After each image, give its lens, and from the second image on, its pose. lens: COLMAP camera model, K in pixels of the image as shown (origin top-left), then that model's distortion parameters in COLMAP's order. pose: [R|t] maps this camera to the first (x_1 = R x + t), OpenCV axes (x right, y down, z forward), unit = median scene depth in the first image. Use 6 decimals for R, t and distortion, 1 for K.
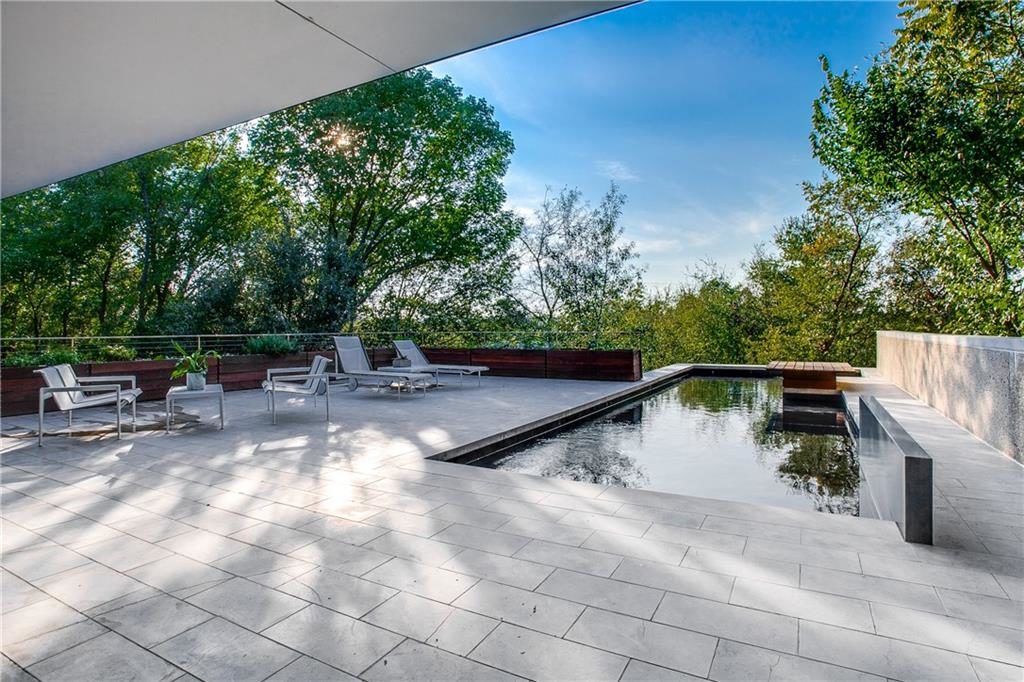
lens RADIAL K [[531.1, 0, 512.0], [0, 531.1, 341.0], [0, 0, 1]] dist [-0.002713, -0.000298]
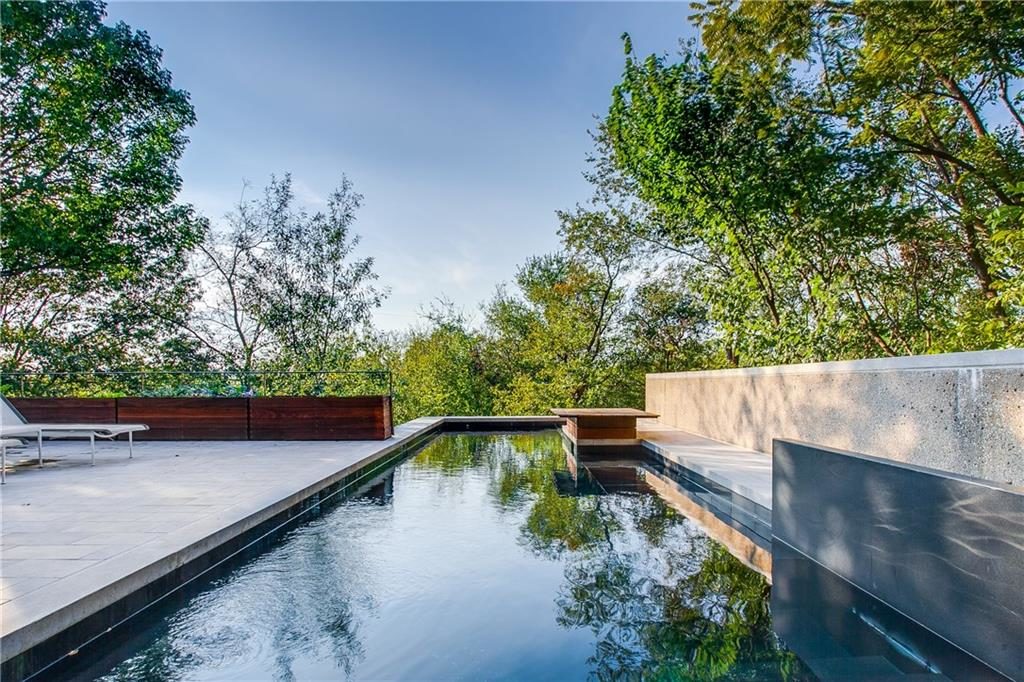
lens RADIAL K [[584.9, 0, 515.4], [0, 584.9, 393.8], [0, 0, 1]] dist [-0.060617, 0.033623]
pose [[0.869309, -0.001571, 0.494267, -0.002085], [0.006324, 0.999948, -0.007943, 0.012169], [-0.494229, 0.010031, 0.869274, 0.132378]]
